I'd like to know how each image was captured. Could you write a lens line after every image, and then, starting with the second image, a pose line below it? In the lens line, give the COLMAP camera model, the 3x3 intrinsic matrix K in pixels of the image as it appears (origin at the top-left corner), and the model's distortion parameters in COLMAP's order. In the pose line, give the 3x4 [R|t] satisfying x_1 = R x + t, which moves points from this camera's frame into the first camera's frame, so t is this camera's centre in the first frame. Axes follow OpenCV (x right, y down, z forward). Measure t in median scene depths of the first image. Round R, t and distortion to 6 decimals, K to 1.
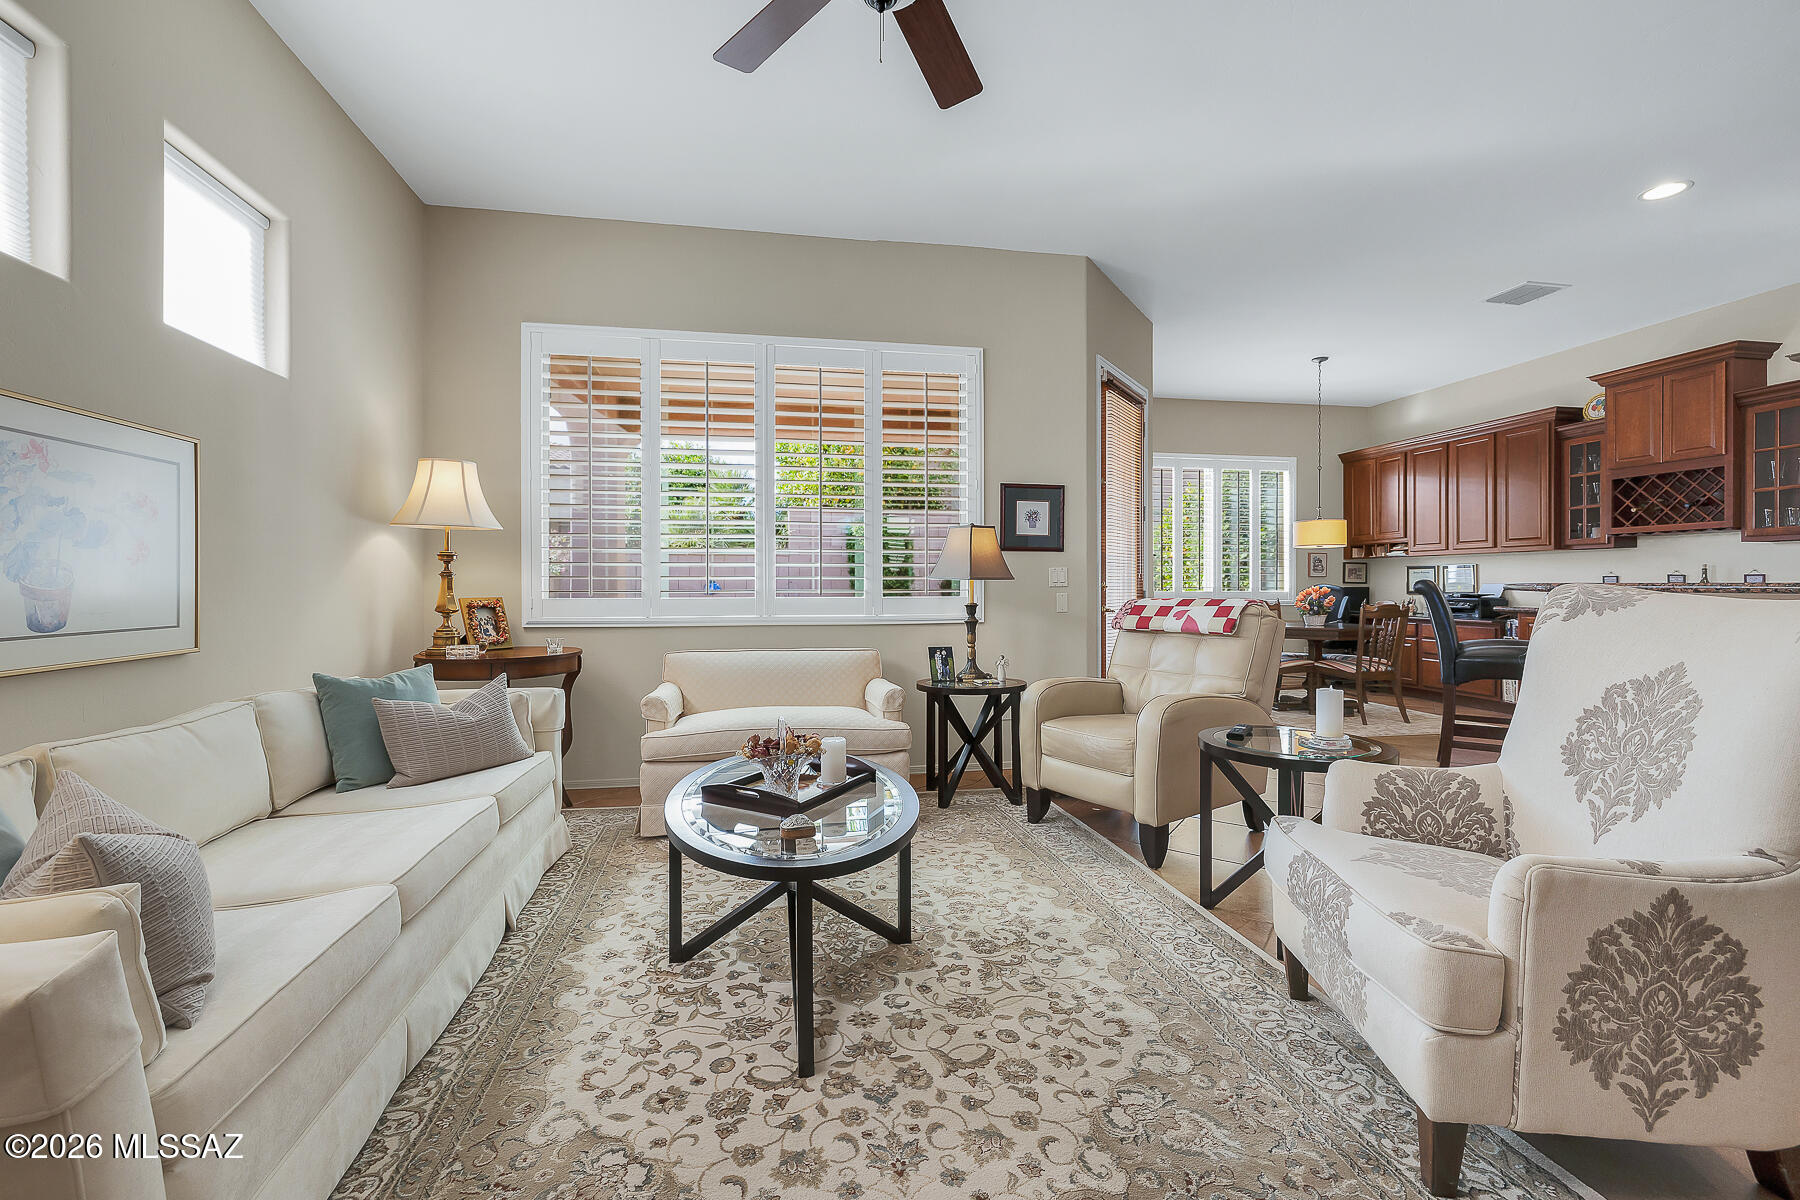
lens RADIAL K [[751.1, 0, 880.5], [0, 751.1, 583.0], [0, 0, 1]] dist [0.000900, -0.000045]
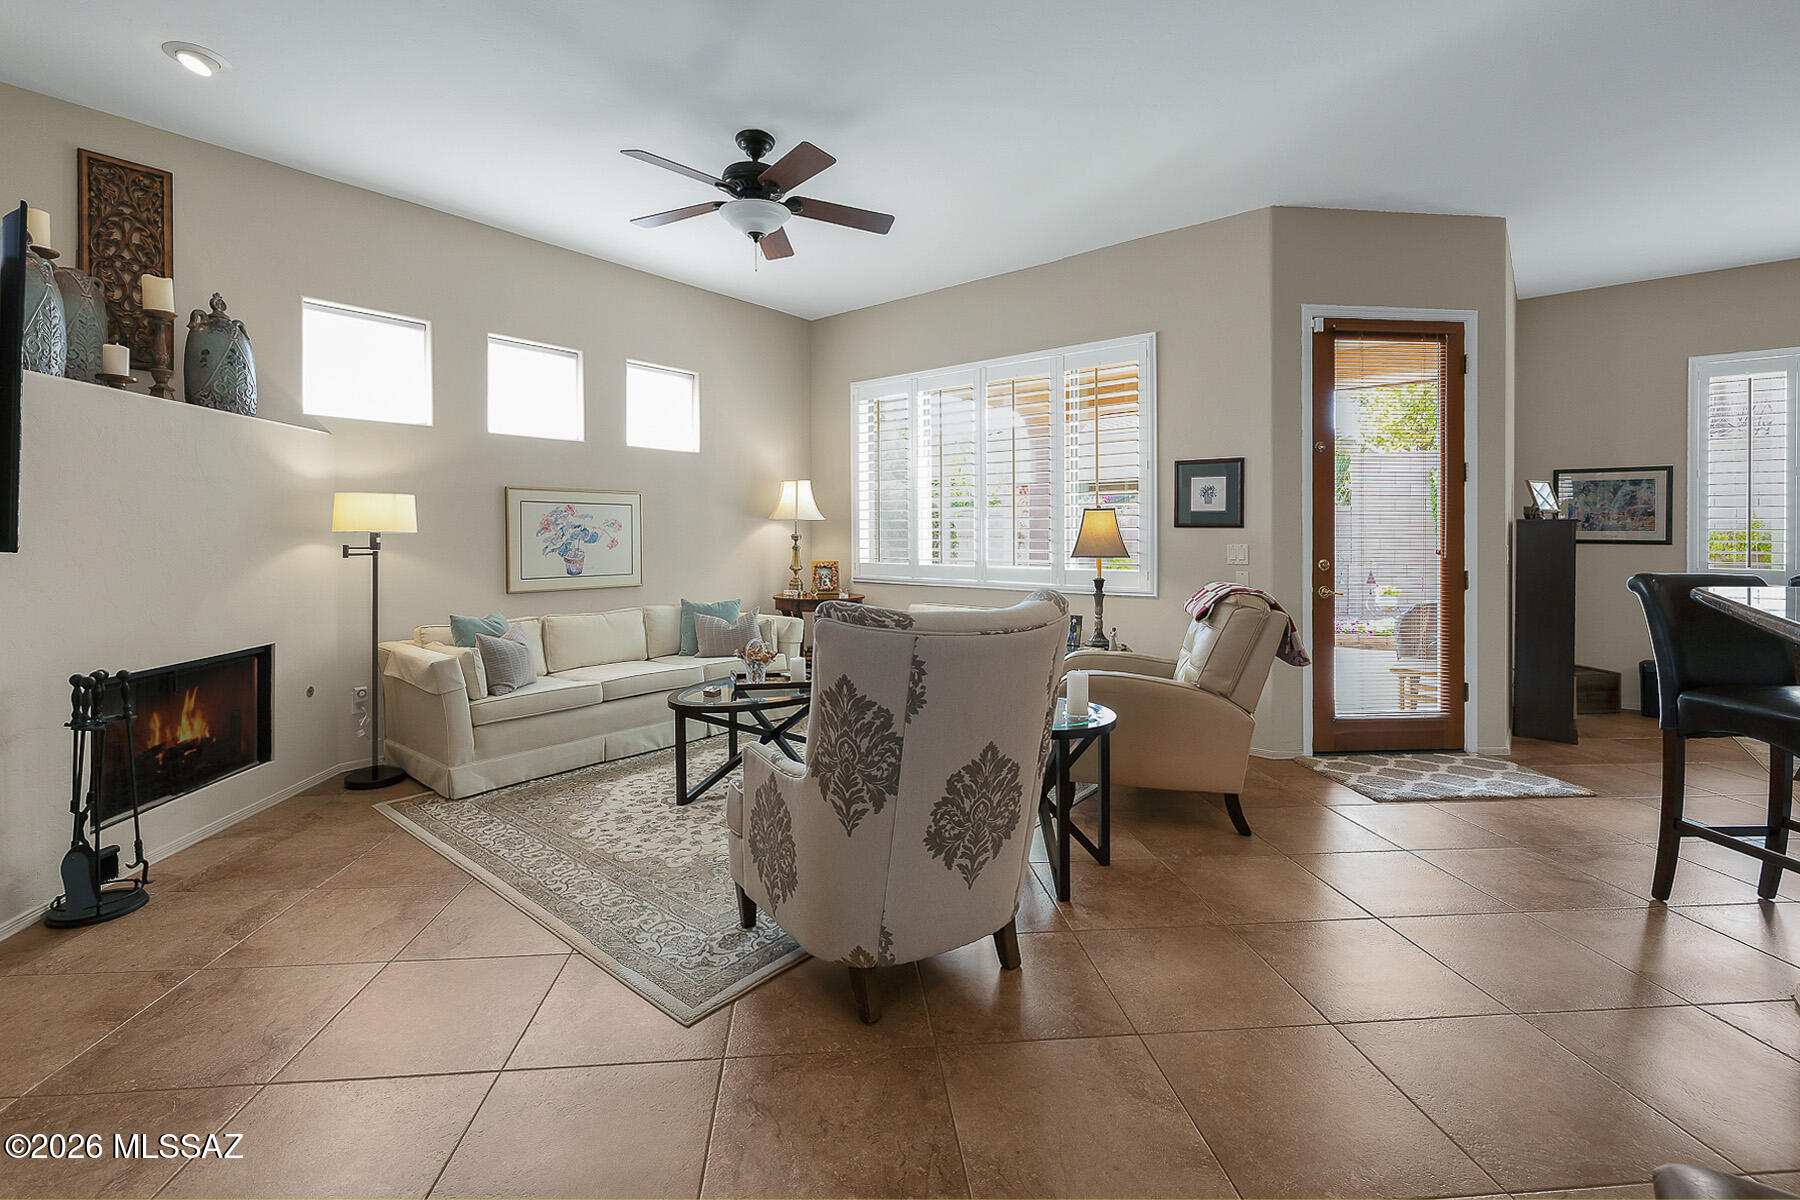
lens RADIAL K [[771.8, 0, 879.6], [0, 771.8, 539.4], [0, 0, 1]] dist [0.017267, 0.000205]
pose [[0.643958, 0.004975, -0.765045, 0.850845], [-0.000643, 0.999982, 0.005962, -0.039529], [0.765060, -0.003347, 0.643950, 0.024411]]
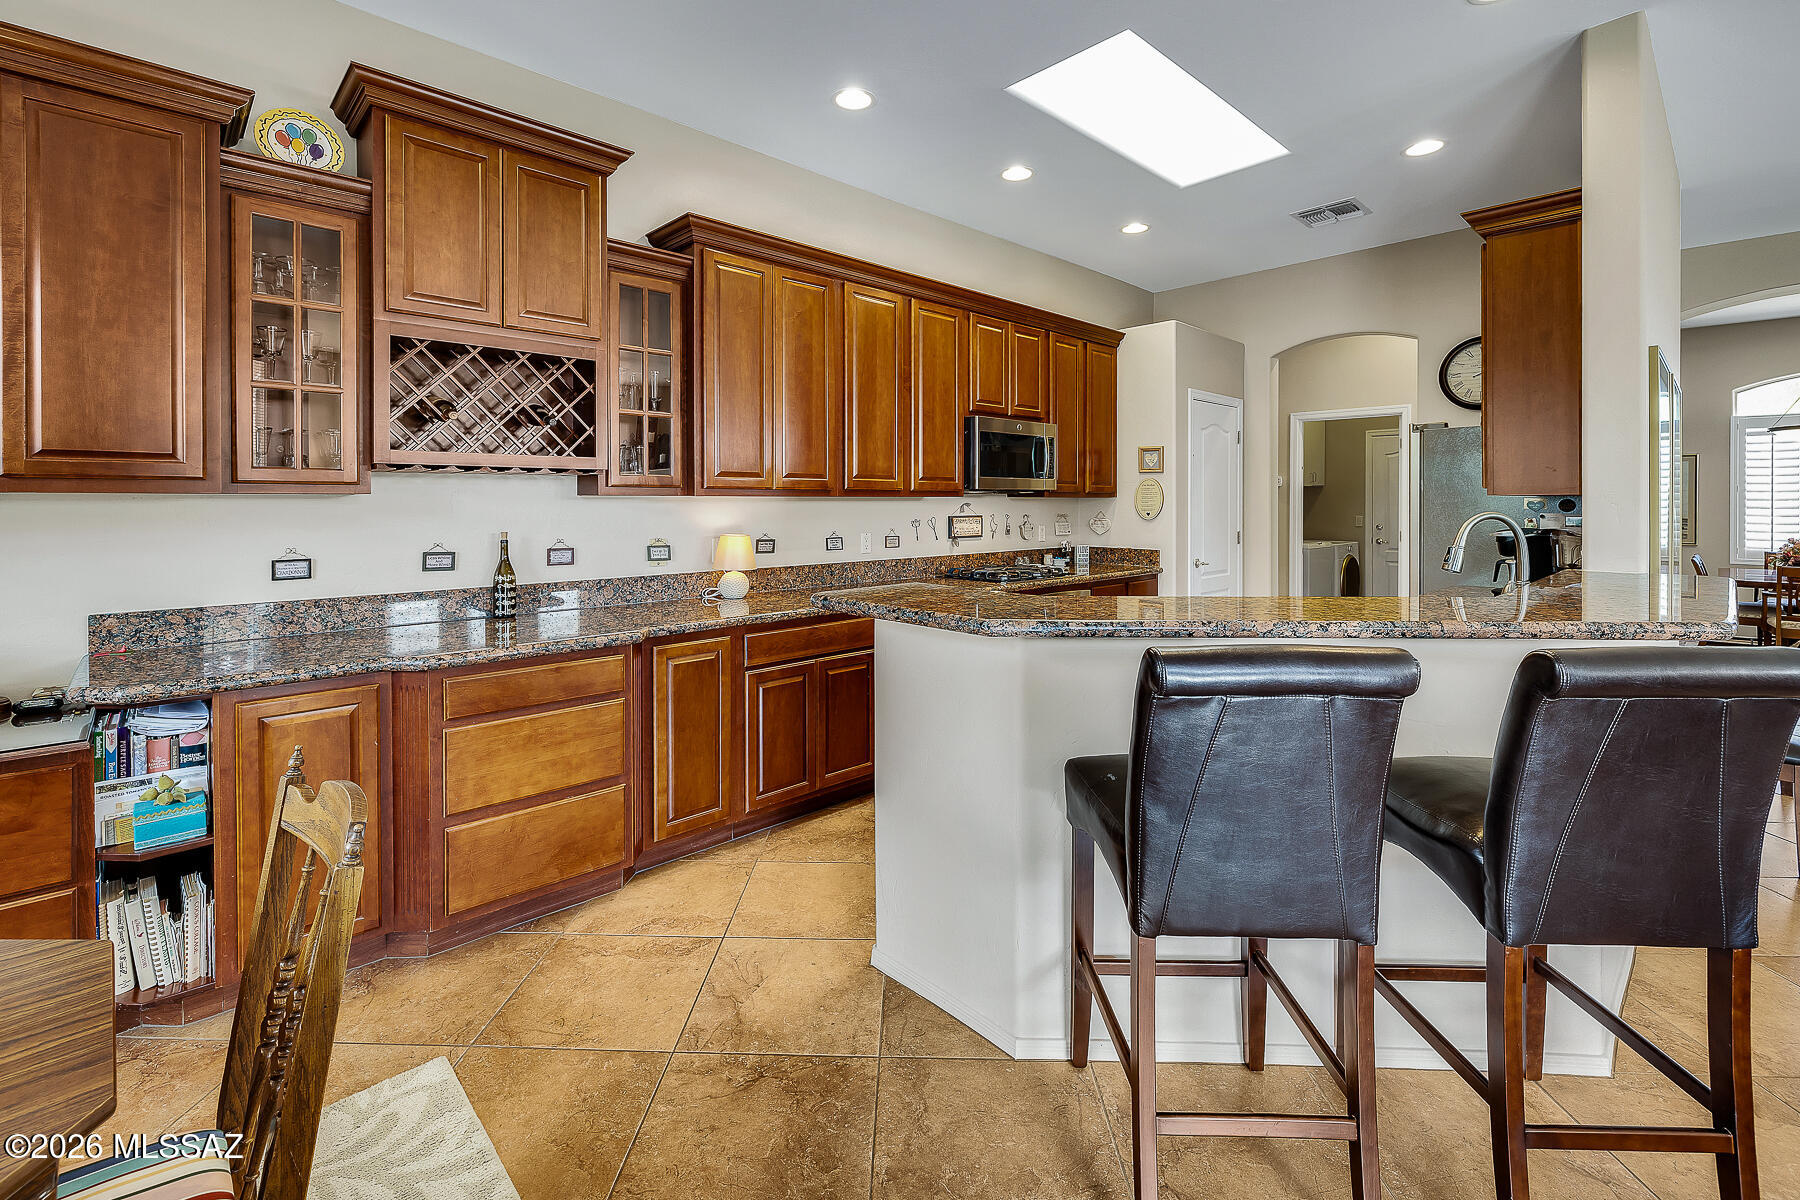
lens RADIAL K [[783.0, 0, 892.8], [0, 783.0, 505.0], [0, 0, 1]] dist [0.000231, -0.000031]
pose [[-0.545010, -0.001724, 0.838428, 0.695786], [0.000839, 0.999996, 0.002601, -0.065721], [-0.838429, 0.002122, -0.545006, 1.554580]]
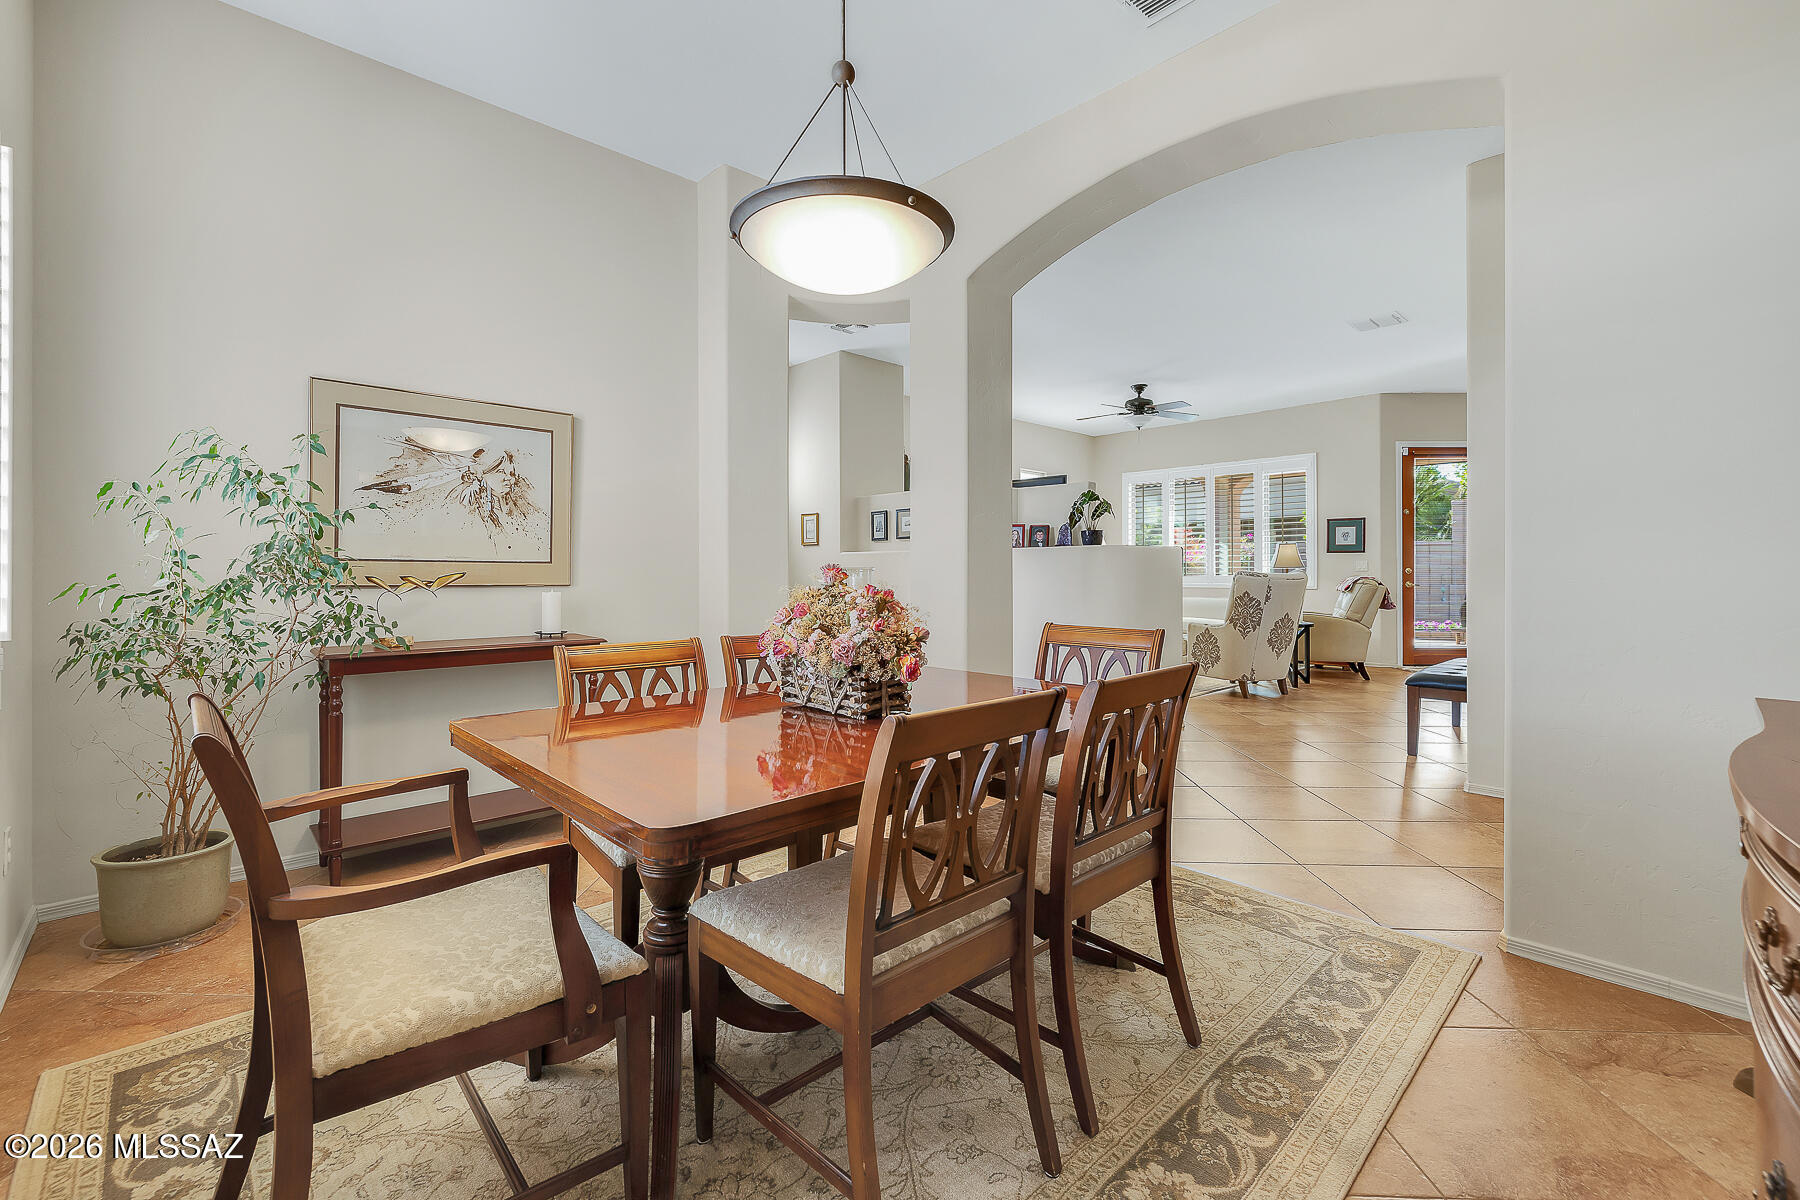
lens RADIAL K [[751.1, 0, 880.5], [0, 751.1, 583.0], [0, 0, 1]] dist [0.000900, -0.000045]
pose [[0.539736, 0.008574, -0.841791, 1.439462], [0.005516, 0.999891, 0.013721, 0.002444], [0.841816, -0.012049, 0.539630, -1.277910]]
